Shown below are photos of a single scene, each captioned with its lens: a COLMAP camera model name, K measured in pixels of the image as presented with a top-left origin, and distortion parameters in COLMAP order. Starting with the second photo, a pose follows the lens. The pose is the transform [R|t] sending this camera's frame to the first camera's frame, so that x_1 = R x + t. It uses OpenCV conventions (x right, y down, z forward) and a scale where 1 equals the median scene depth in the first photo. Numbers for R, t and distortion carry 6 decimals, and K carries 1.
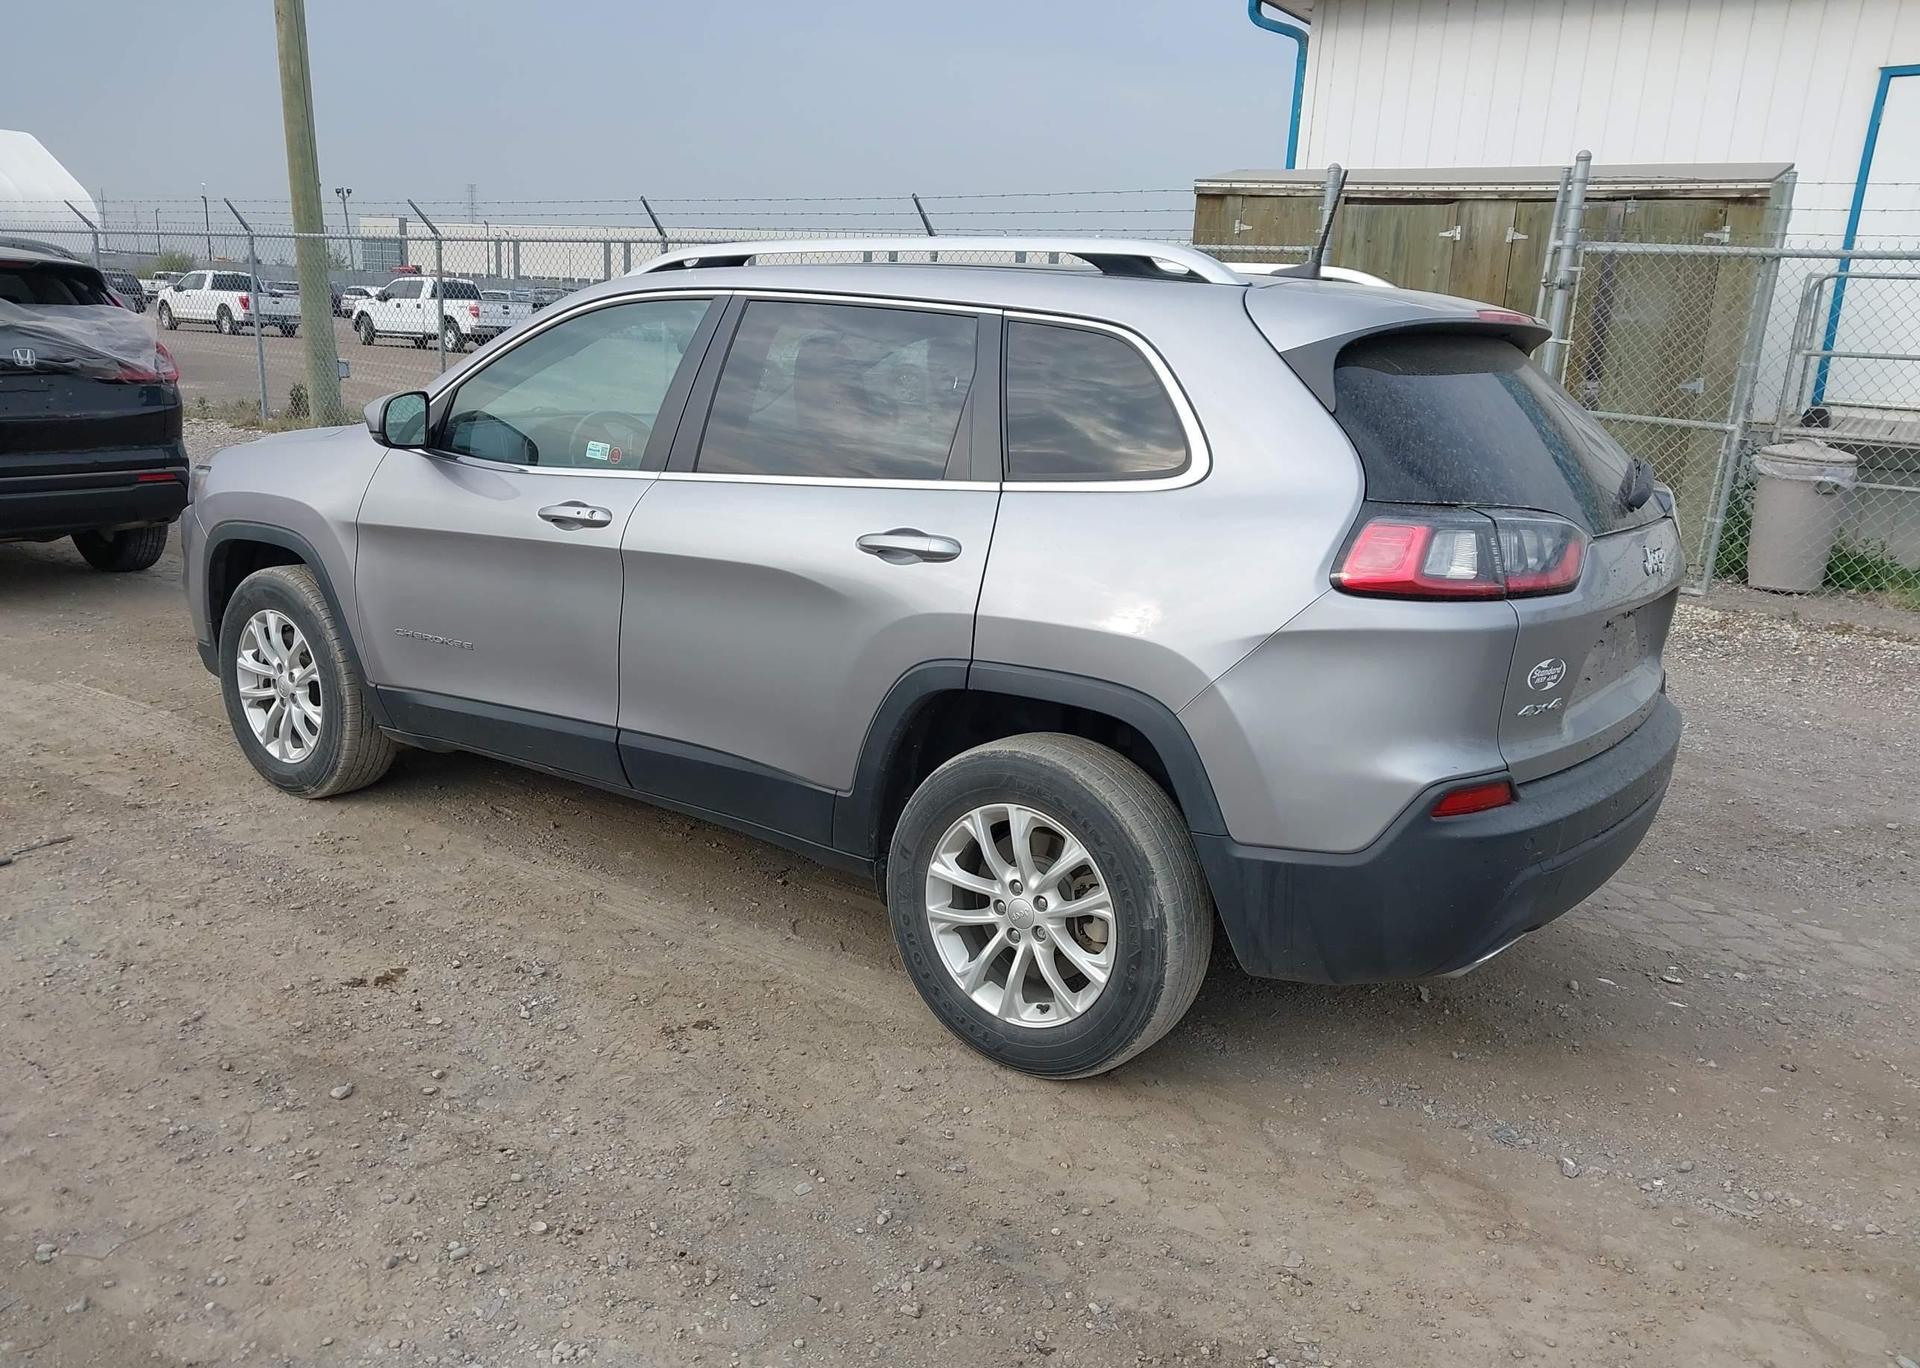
lens RADIAL K [[1510.9, 0, 959.4], [0, 1510.9, 742.9], [0, 0, 1]] dist [0.008003, 0.001730]
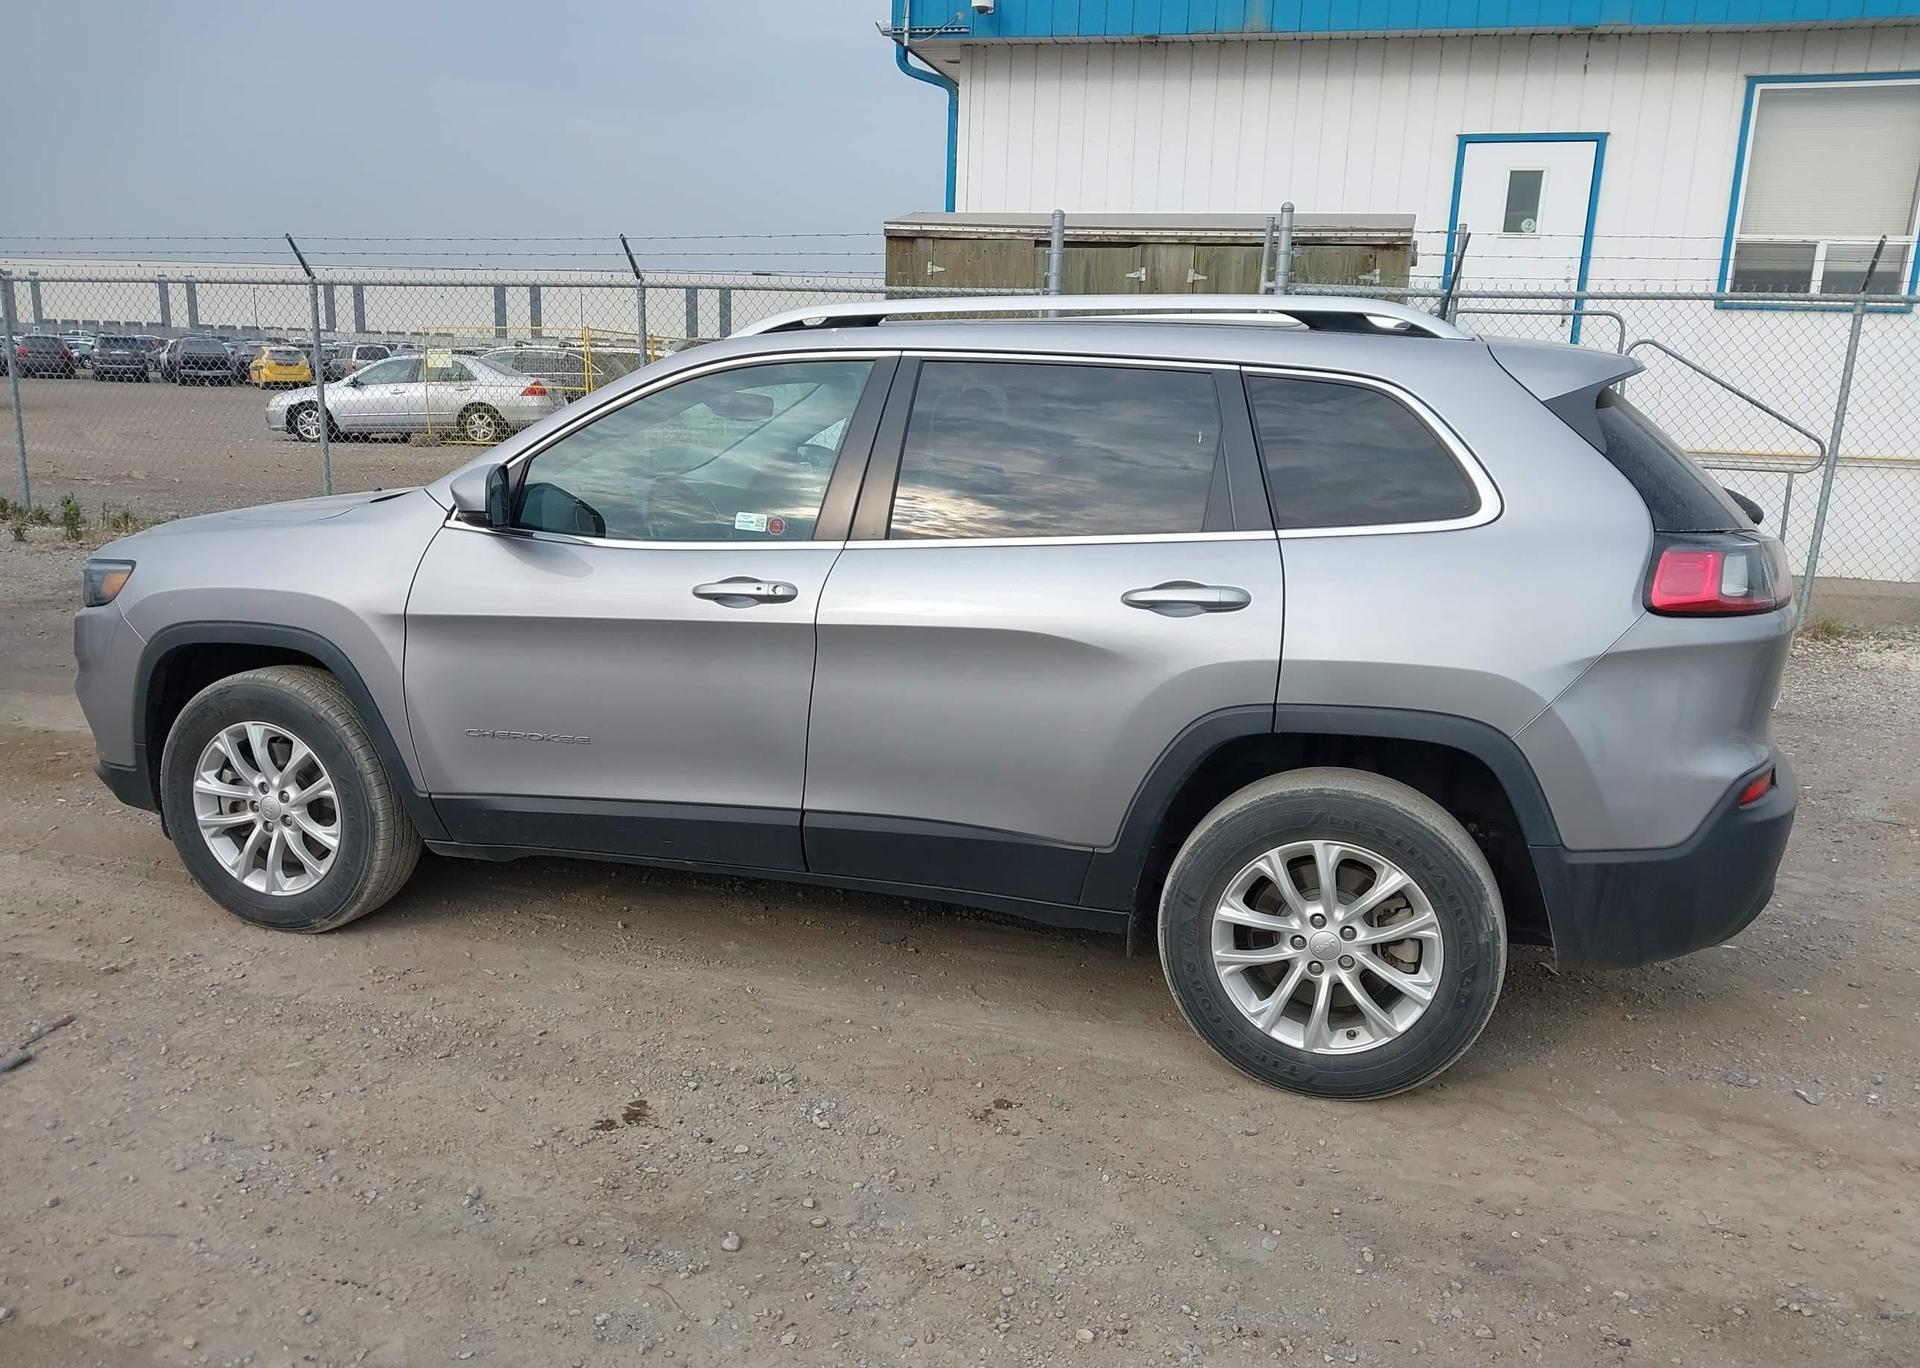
lens RADIAL K [[1510.9, 0, 959.4], [0, 1510.9, 742.9], [0, 0, 1]] dist [0.008003, 0.001730]
pose [[0.946655, -0.096483, 0.307465, -0.403003], [0.102486, 0.994729, -0.003398, -0.037332], [-0.305516, 0.034728, 0.951553, 0.067988]]
